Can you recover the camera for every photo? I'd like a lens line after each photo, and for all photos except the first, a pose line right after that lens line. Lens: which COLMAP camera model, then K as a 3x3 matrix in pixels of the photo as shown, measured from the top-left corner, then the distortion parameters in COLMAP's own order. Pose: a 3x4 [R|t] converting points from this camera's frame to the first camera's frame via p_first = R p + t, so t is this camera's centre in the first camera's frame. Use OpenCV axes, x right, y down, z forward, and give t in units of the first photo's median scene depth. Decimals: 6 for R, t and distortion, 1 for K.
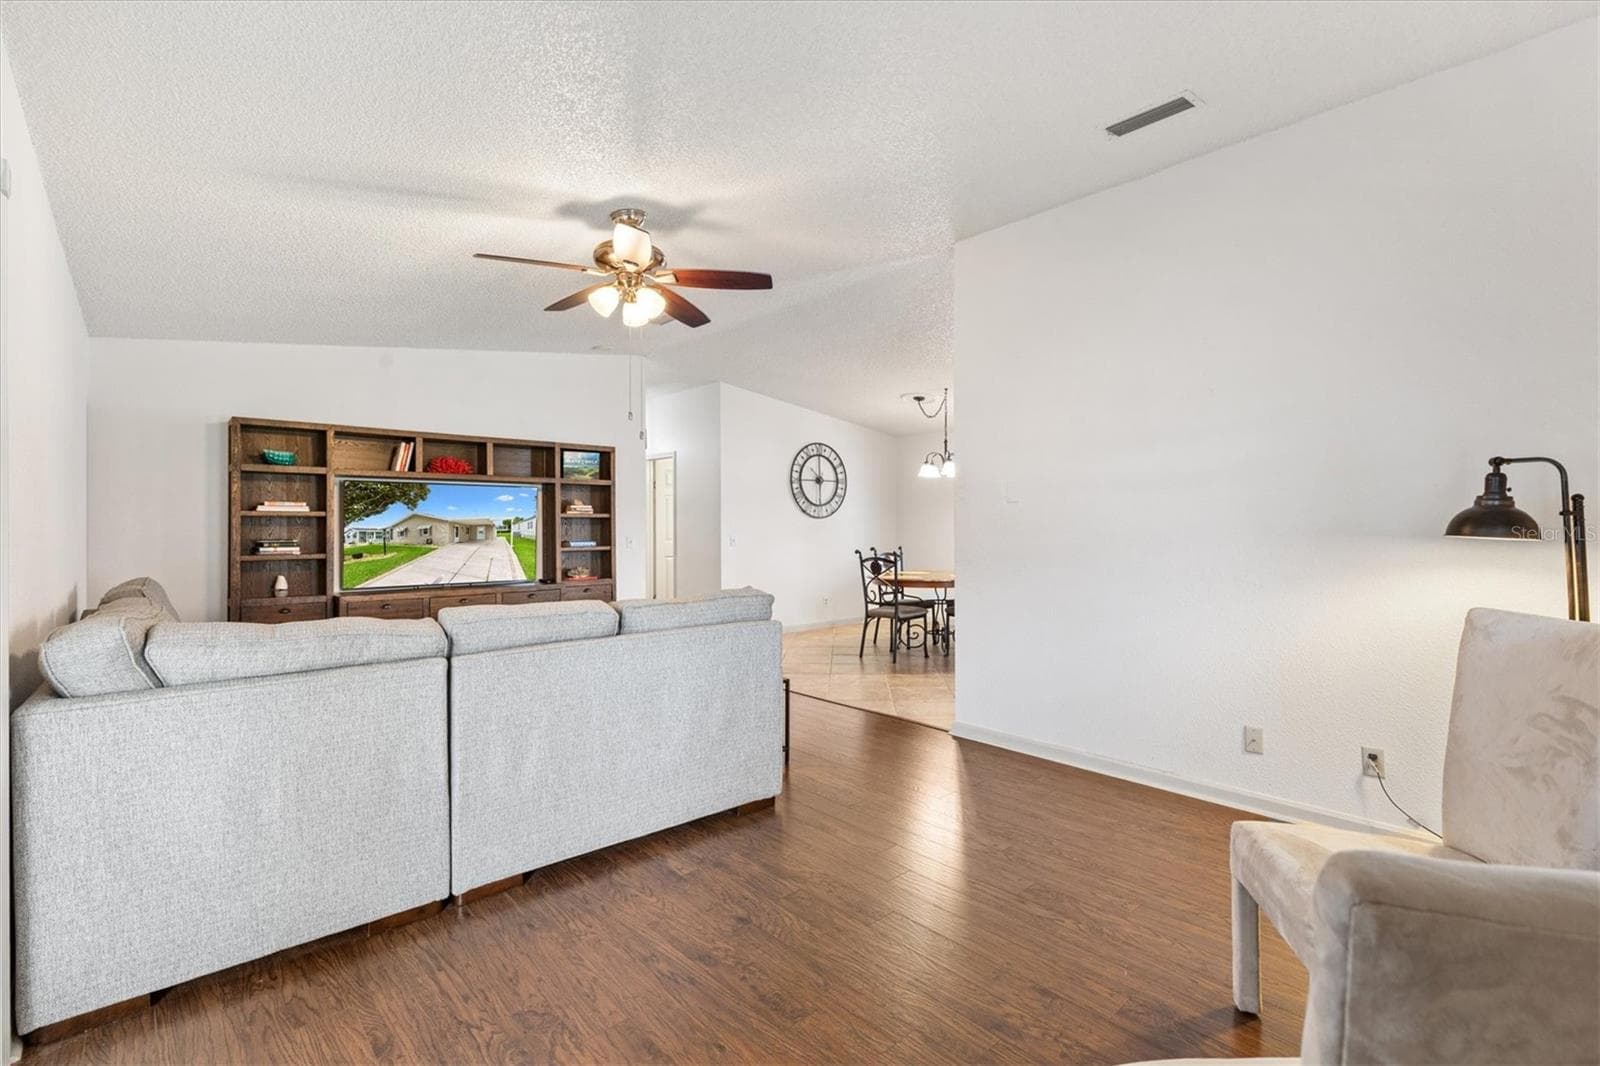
lens RADIAL K [[724.2, 0, 813.9], [0, 724.2, 520.0], [0, 0, 1]] dist [-0.003395, -0.000282]
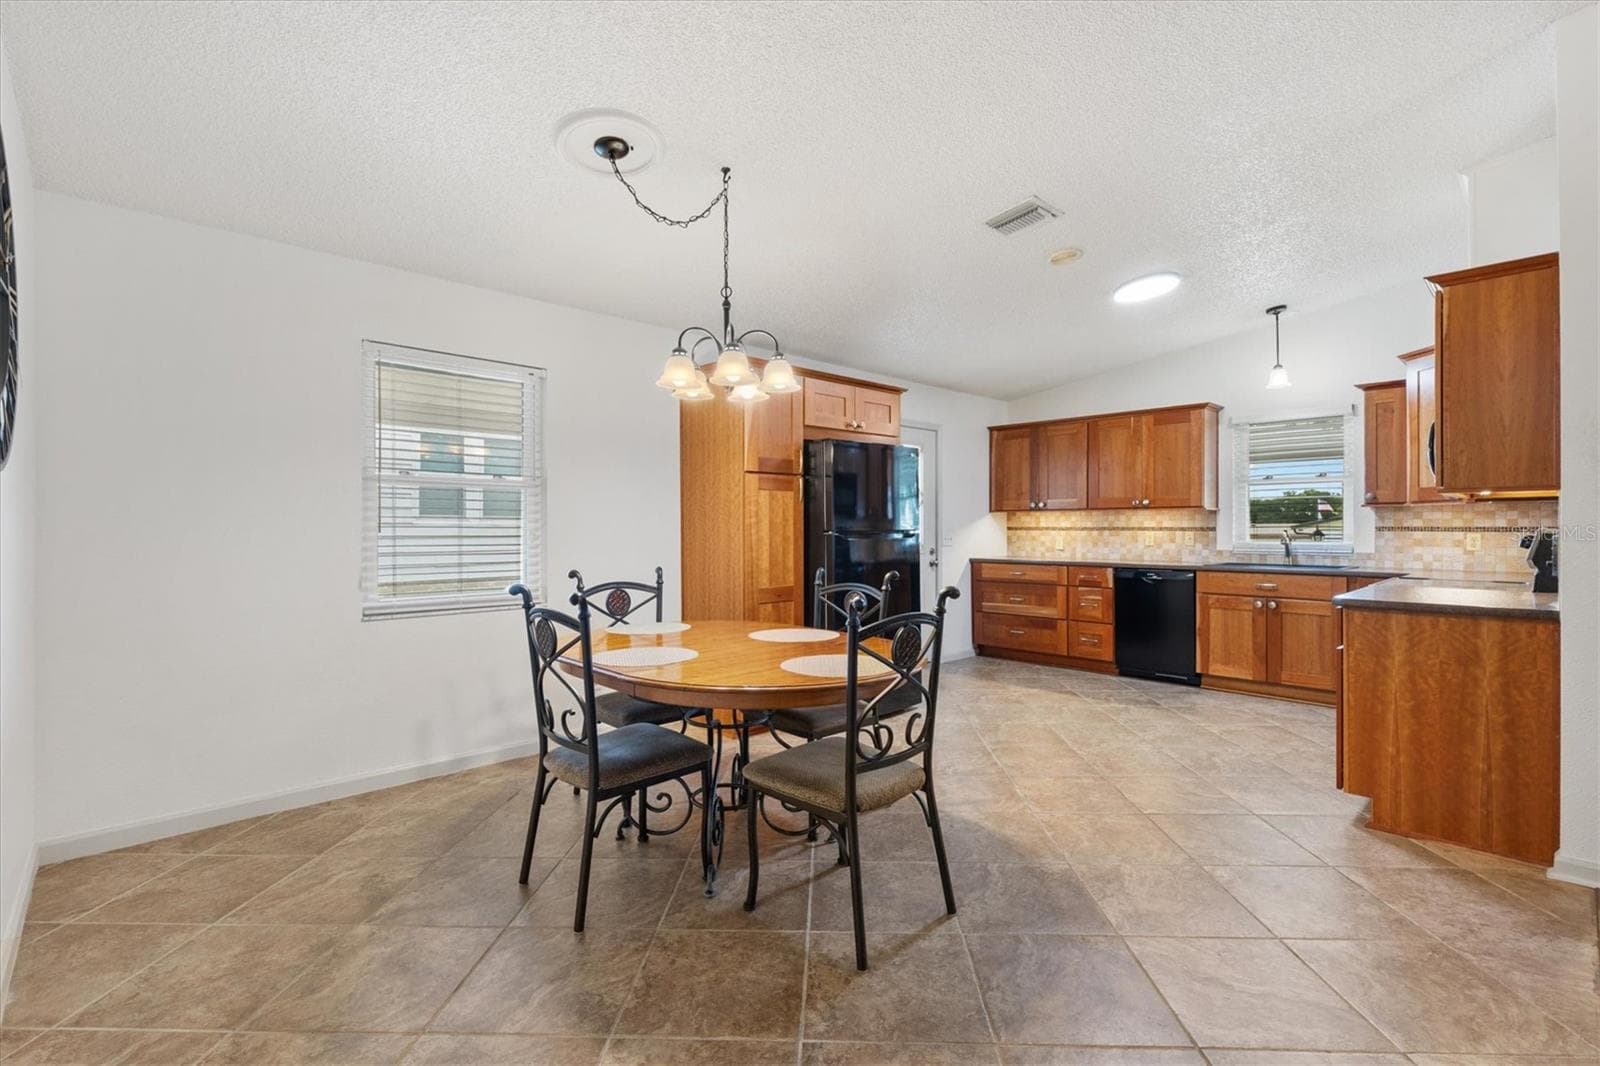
lens RADIAL K [[724.2, 0, 812.6], [0, 724.2, 529.4], [0, 0, 1]] dist [-0.003395, -0.000282]
pose [[-0.017323, -0.001545, 0.999849, -0.276774], [-0.005211, 0.999985, 0.001455, 0.017190], [-0.999836, -0.005185, -0.017331, 1.257424]]
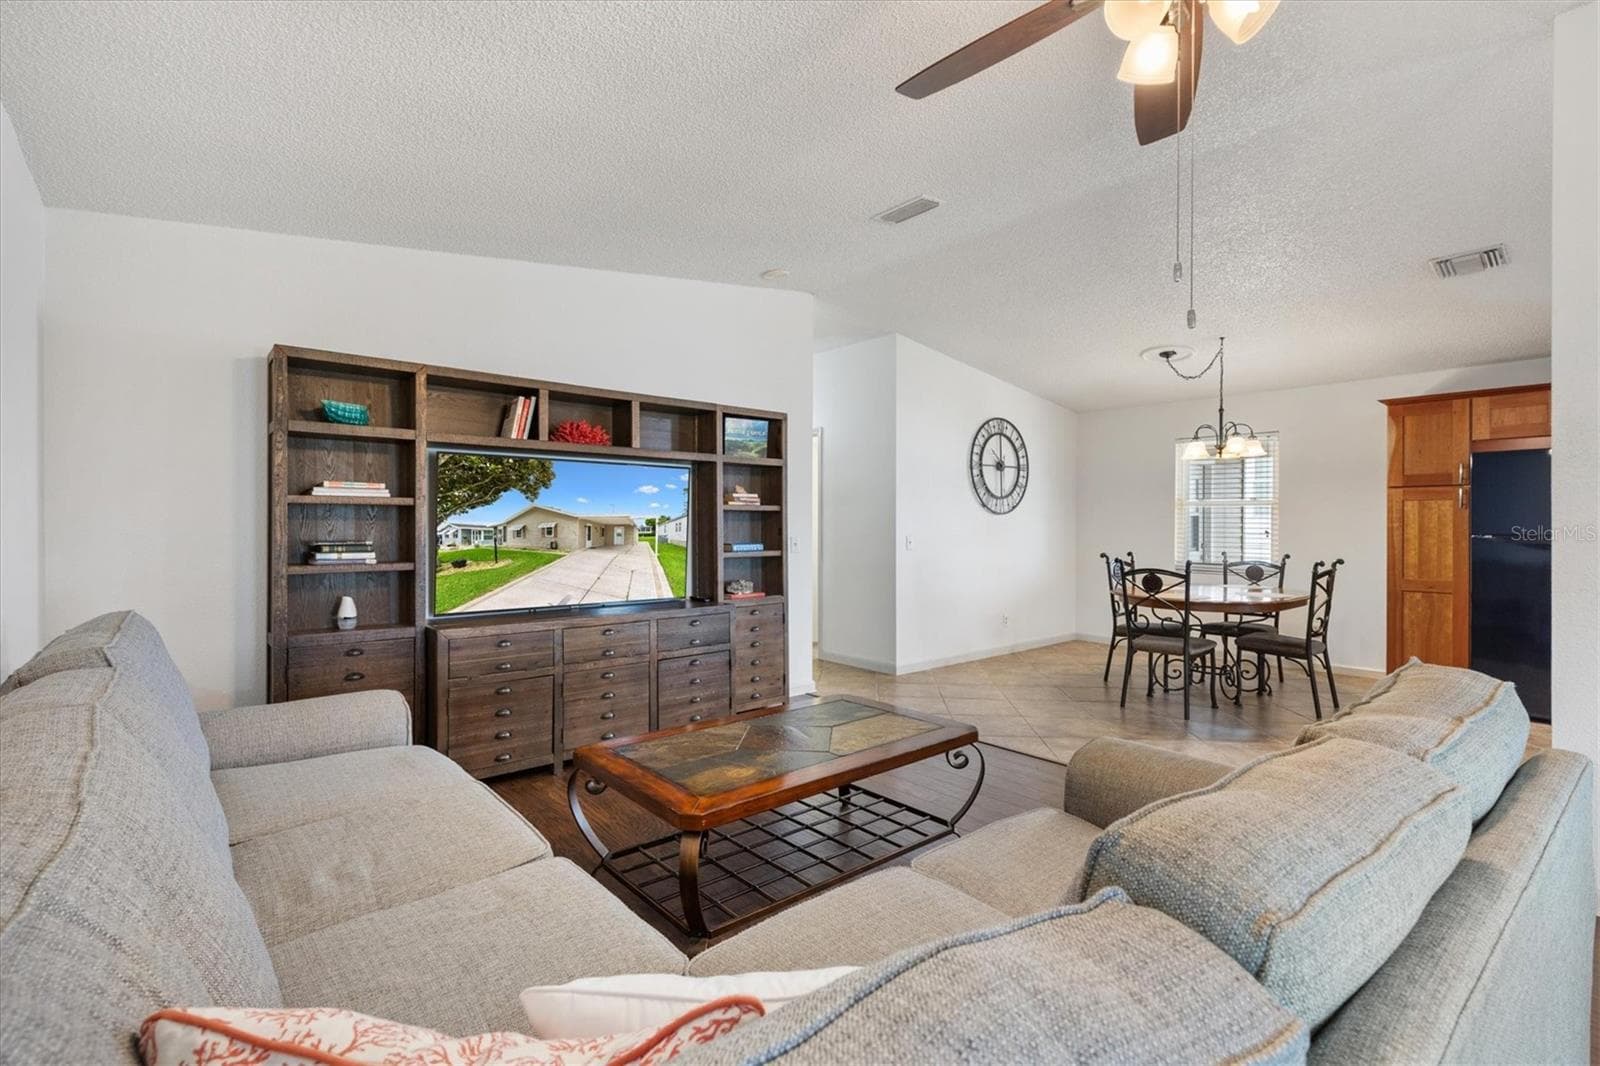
lens RADIAL K [[724.2, 0, 807.5], [0, 724.2, 523.6], [0, 0, 1]] dist [-0.003395, -0.000282]
pose [[0.999543, 0.005411, -0.029743, -0.280191], [-0.005190, 0.999958, 0.007519, 0.004327], [0.029782, -0.007362, 0.999529, 0.334457]]
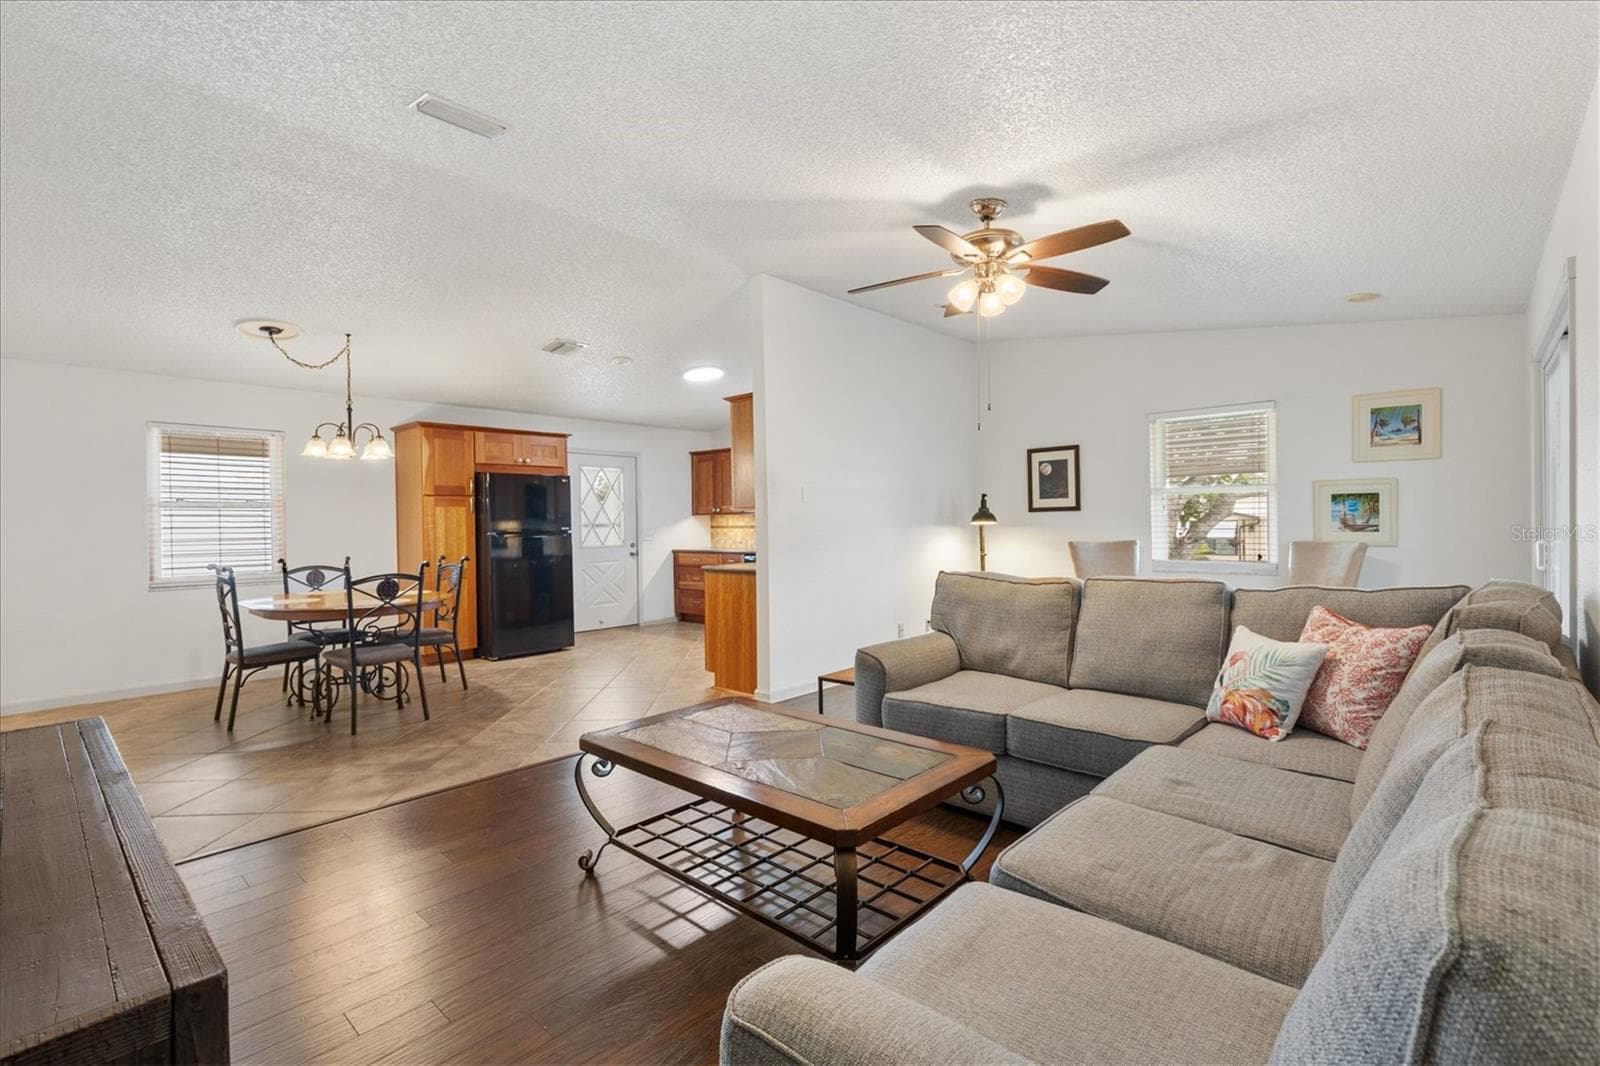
lens RADIAL K [[724.2, 0, 811.5], [0, 724.2, 530.9], [0, 0, 1]] dist [-0.003395, -0.000282]
pose [[-0.095159, -0.008808, 0.995423, -0.743259], [0.007580, 0.999925, 0.009573, 0.009967], [-0.995433, 0.008456, -0.095085, 0.809709]]
